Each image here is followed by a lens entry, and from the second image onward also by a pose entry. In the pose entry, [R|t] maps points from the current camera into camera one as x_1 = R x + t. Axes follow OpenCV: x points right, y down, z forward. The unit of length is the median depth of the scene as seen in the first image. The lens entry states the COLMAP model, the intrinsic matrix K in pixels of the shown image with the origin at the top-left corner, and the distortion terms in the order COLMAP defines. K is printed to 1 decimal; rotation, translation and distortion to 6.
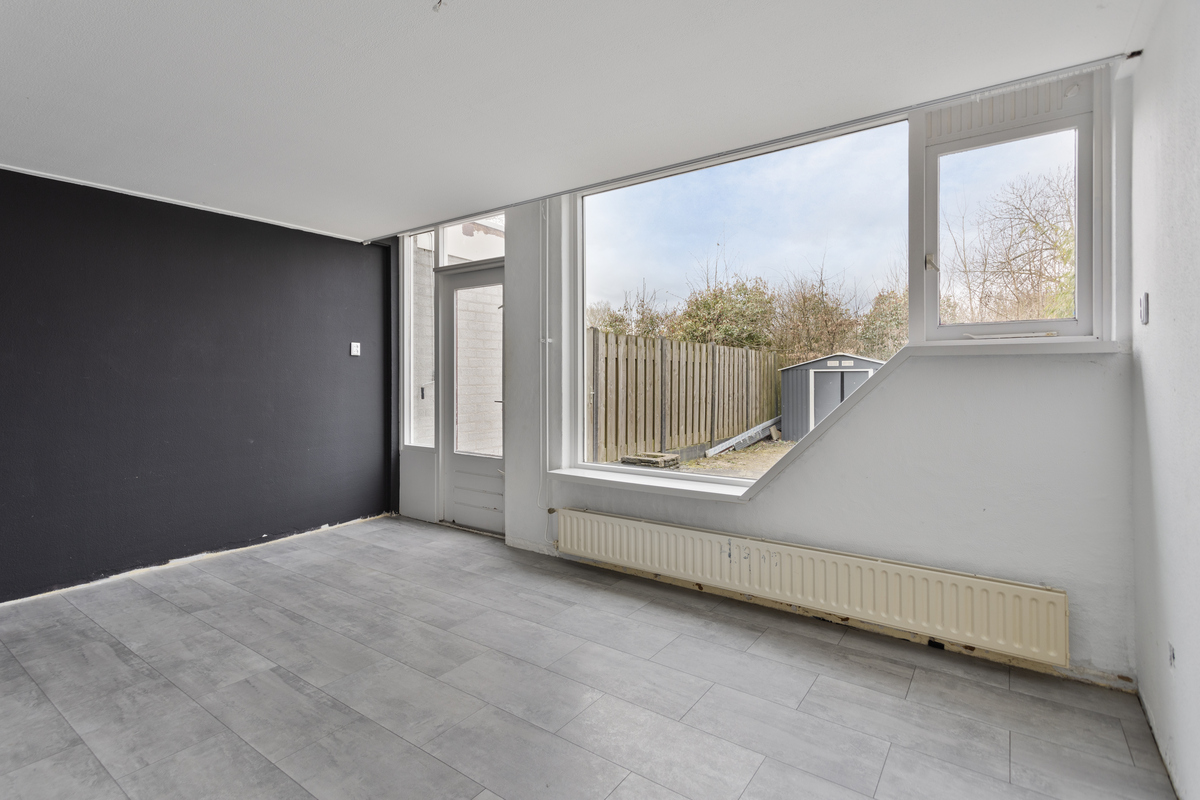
lens RADIAL K [[583.5, 0, 586.0], [0, 583.5, 376.8], [0, 0, 1]] dist [0.005175, -0.001441]
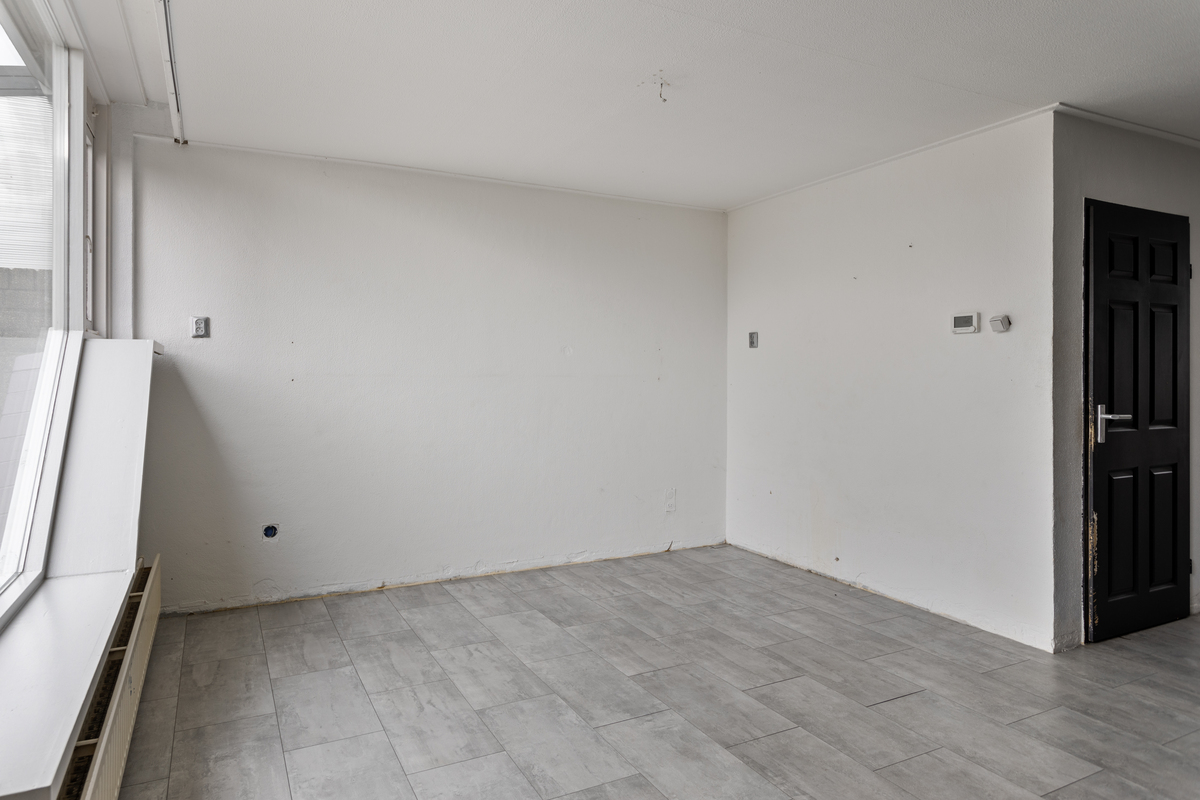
lens RADIAL K [[728.7, 0, 579.4], [0, 728.7, 374.5], [0, 0, 1]] dist [0.001201, 0.000348]
pose [[-0.888381, 0.000637, 0.459107, -0.519242], [0.003391, 0.999981, 0.005175, -0.000258], [-0.459095, 0.006154, -0.888366, 1.563873]]
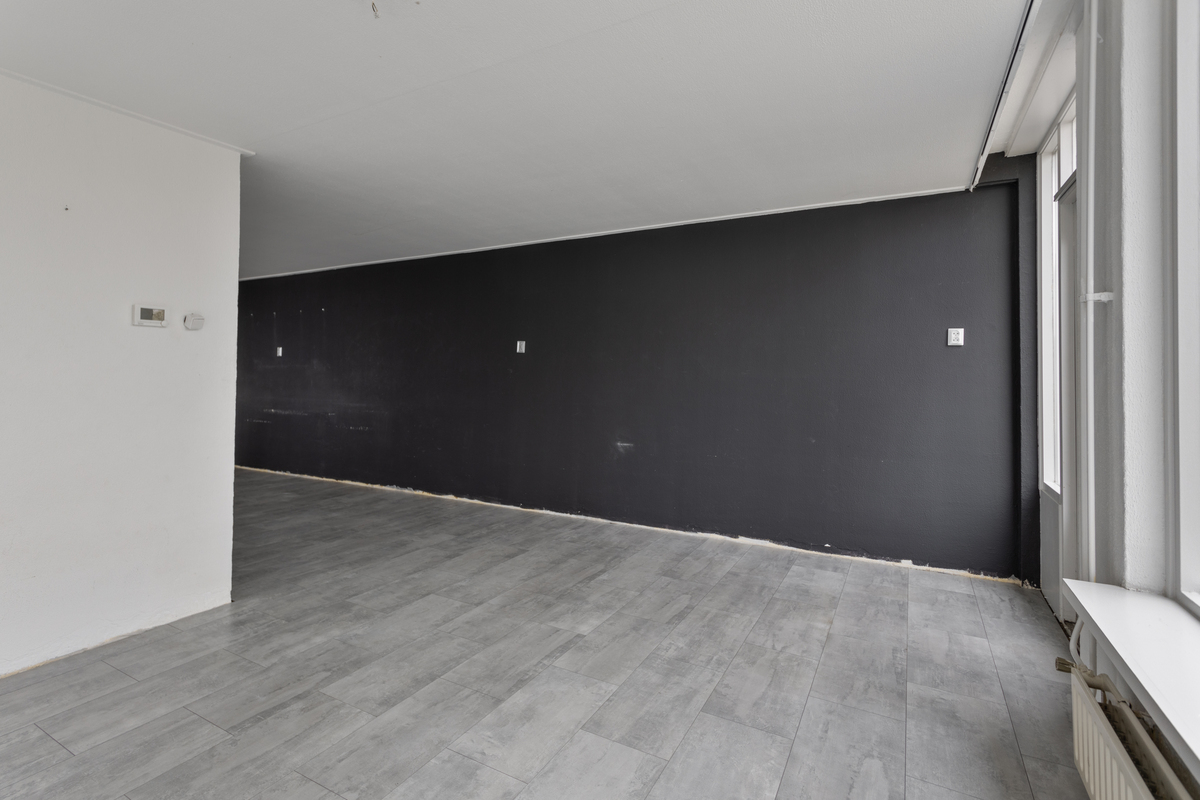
lens RADIAL K [[583.5, 0, 576.1], [0, 583.5, 366.9], [0, 0, 1]] dist [0.005175, -0.001441]
pose [[0.103730, -0.004197, -0.994597, 0.485749], [-0.012647, 0.999905, -0.005538, 0.000464], [0.994525, 0.013153, 0.103667, 0.755496]]
